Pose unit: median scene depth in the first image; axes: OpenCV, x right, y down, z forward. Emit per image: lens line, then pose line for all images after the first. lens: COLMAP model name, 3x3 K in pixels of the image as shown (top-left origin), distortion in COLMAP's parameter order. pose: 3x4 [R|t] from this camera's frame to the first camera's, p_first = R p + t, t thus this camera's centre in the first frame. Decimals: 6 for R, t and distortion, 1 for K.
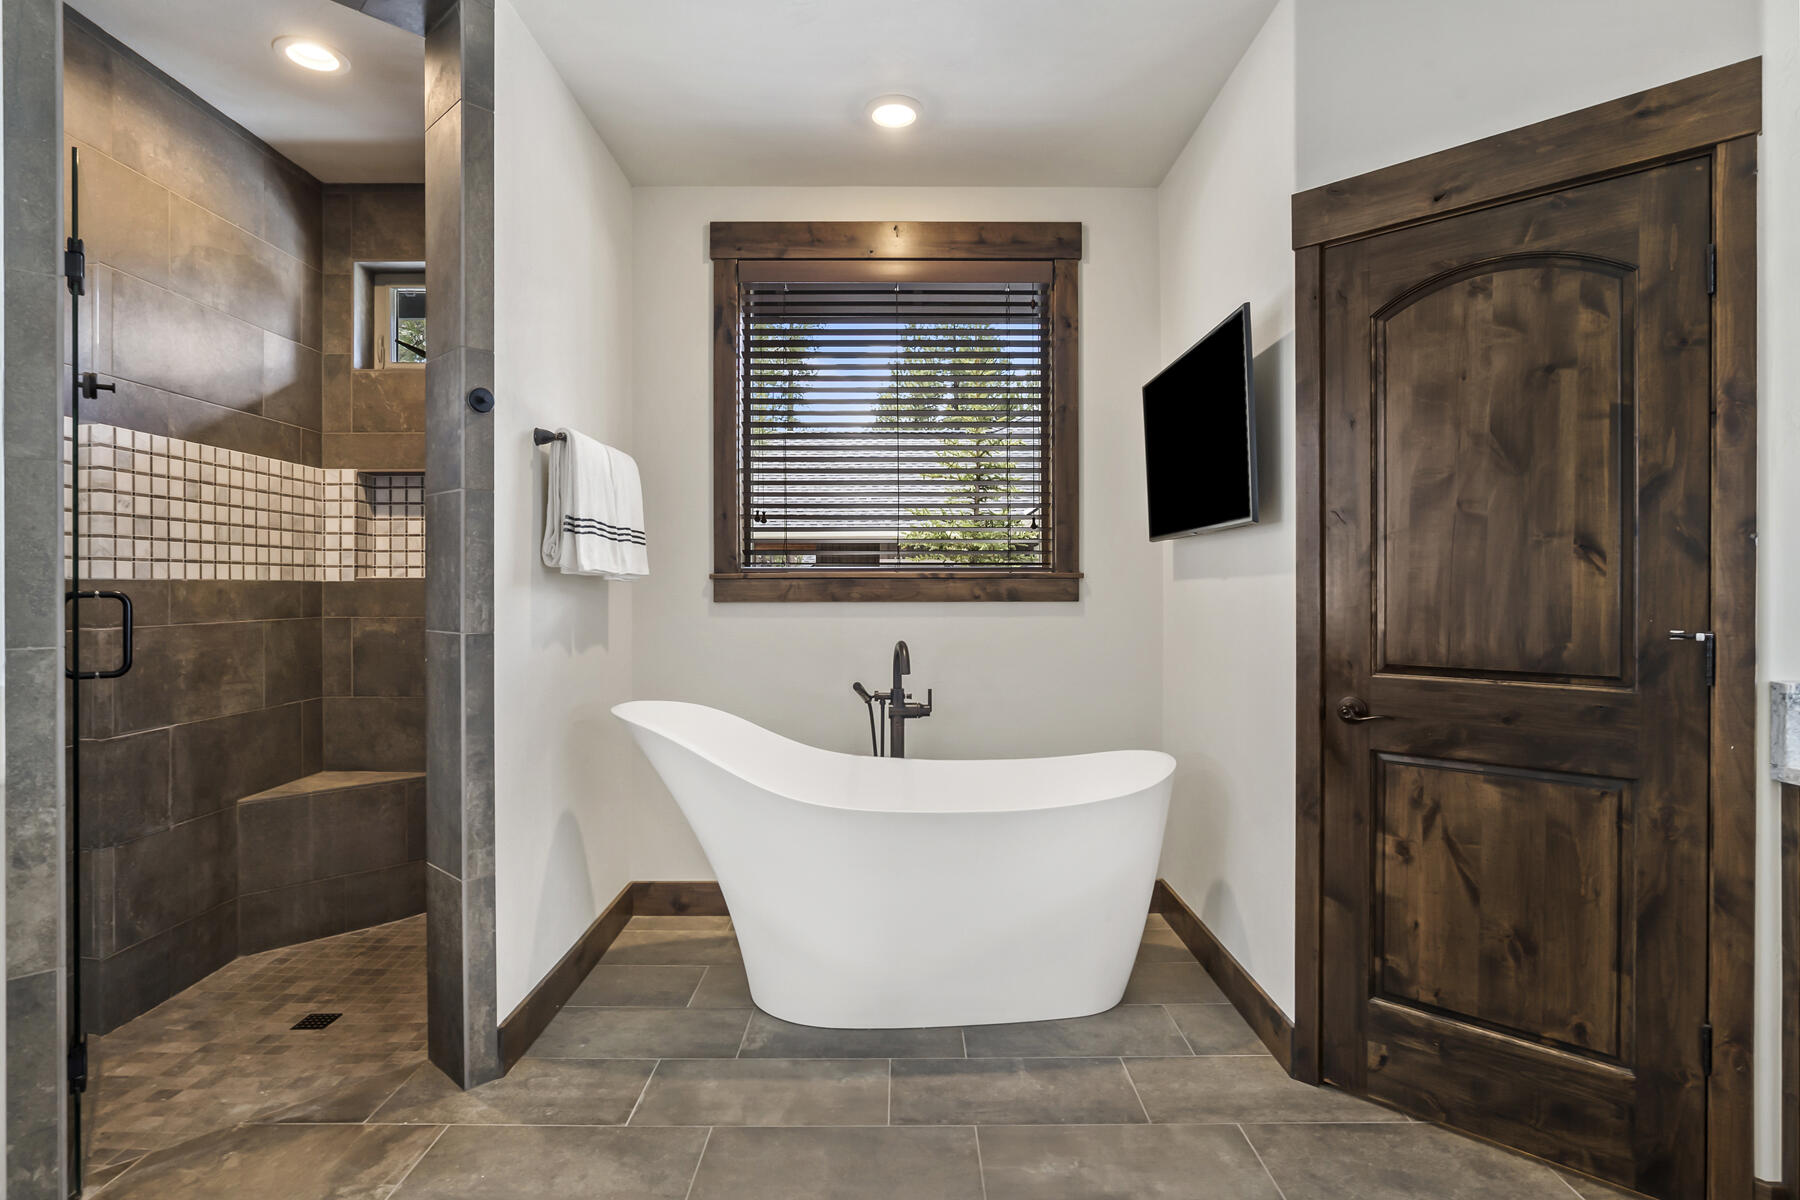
lens RADIAL K [[910.7, 0, 903.2], [0, 910.7, 594.3], [0, 0, 1]] dist [-0.024682, 0.012137]
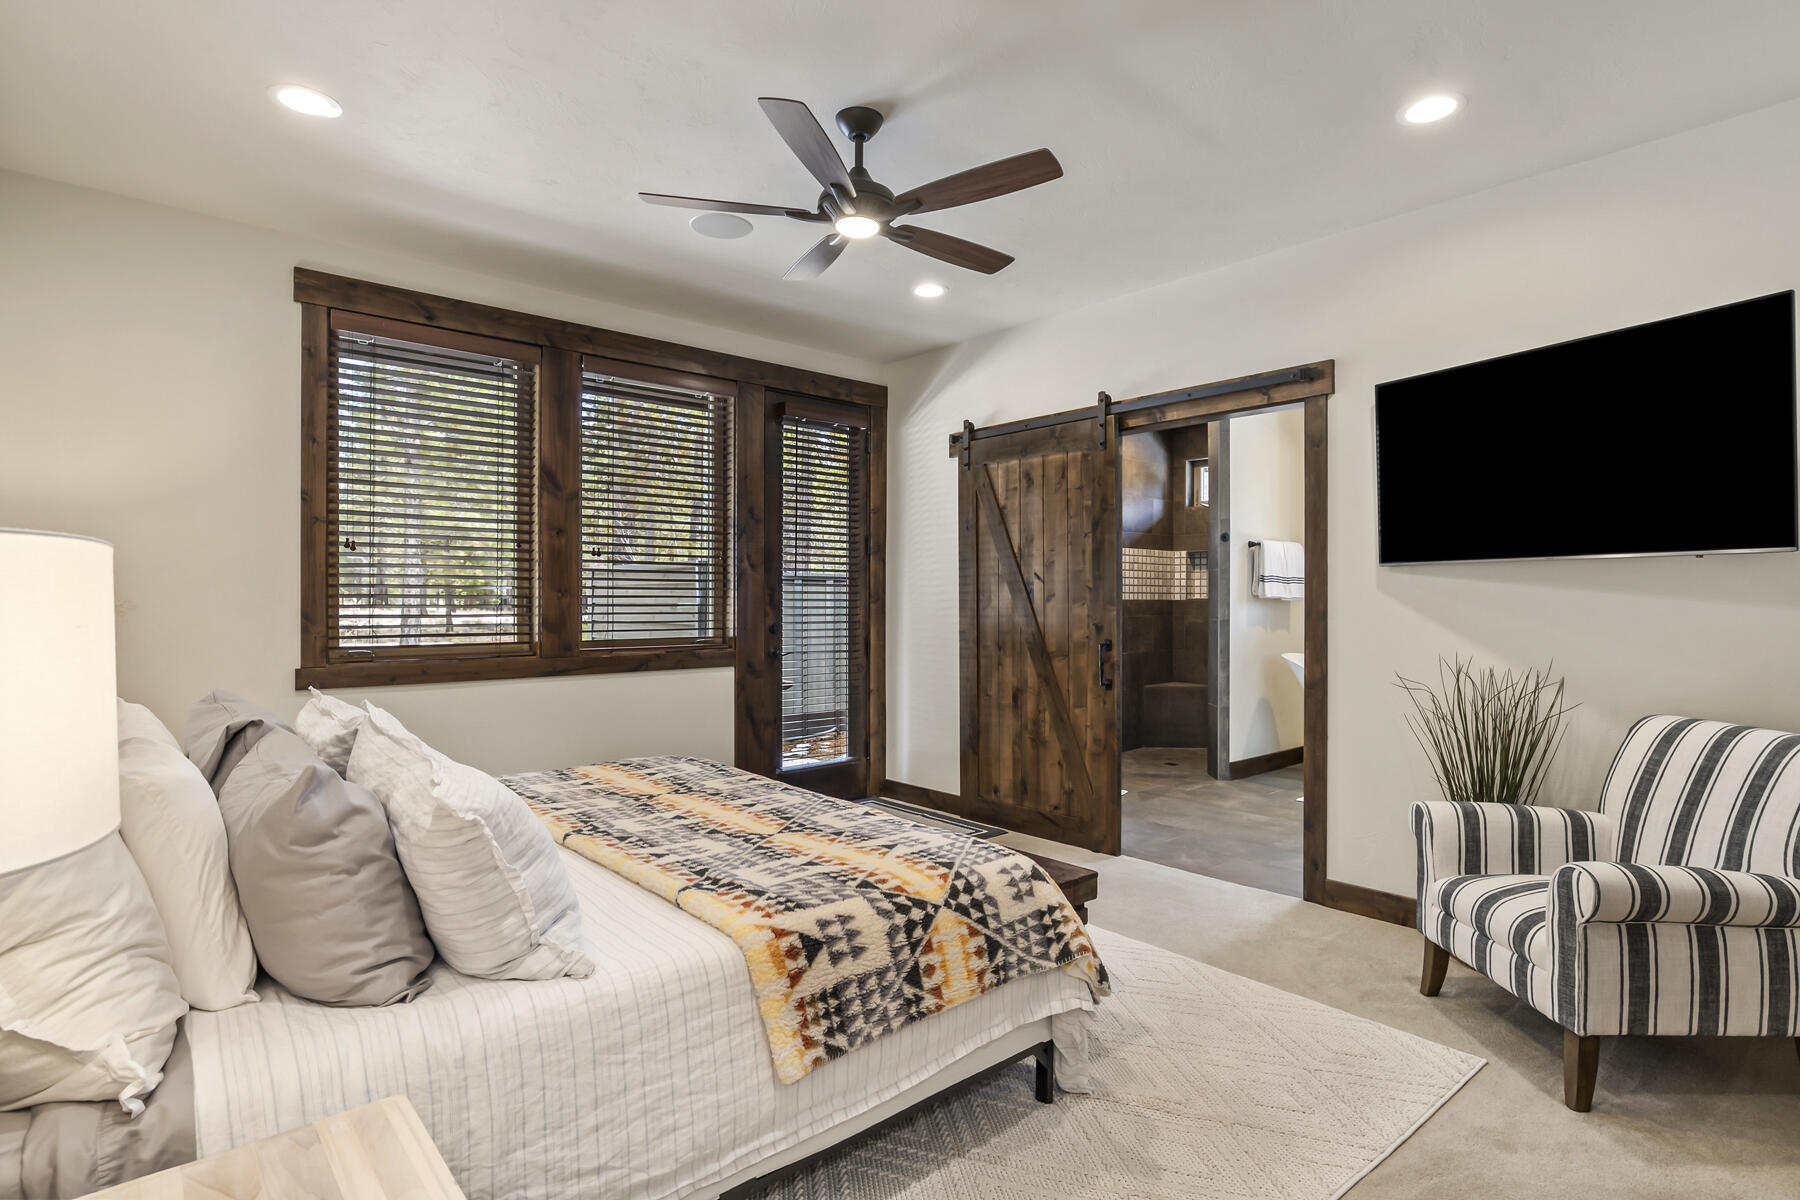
lens RADIAL K [[910.7, 0, 903.2], [0, 910.7, 594.3], [0, 0, 1]] dist [-0.024682, 0.012137]
pose [[0.658847, -0.001867, -0.752274, 0.706025], [-0.007473, 0.999931, -0.009027, -0.002245], [0.752240, 0.011569, 0.658788, -1.141200]]
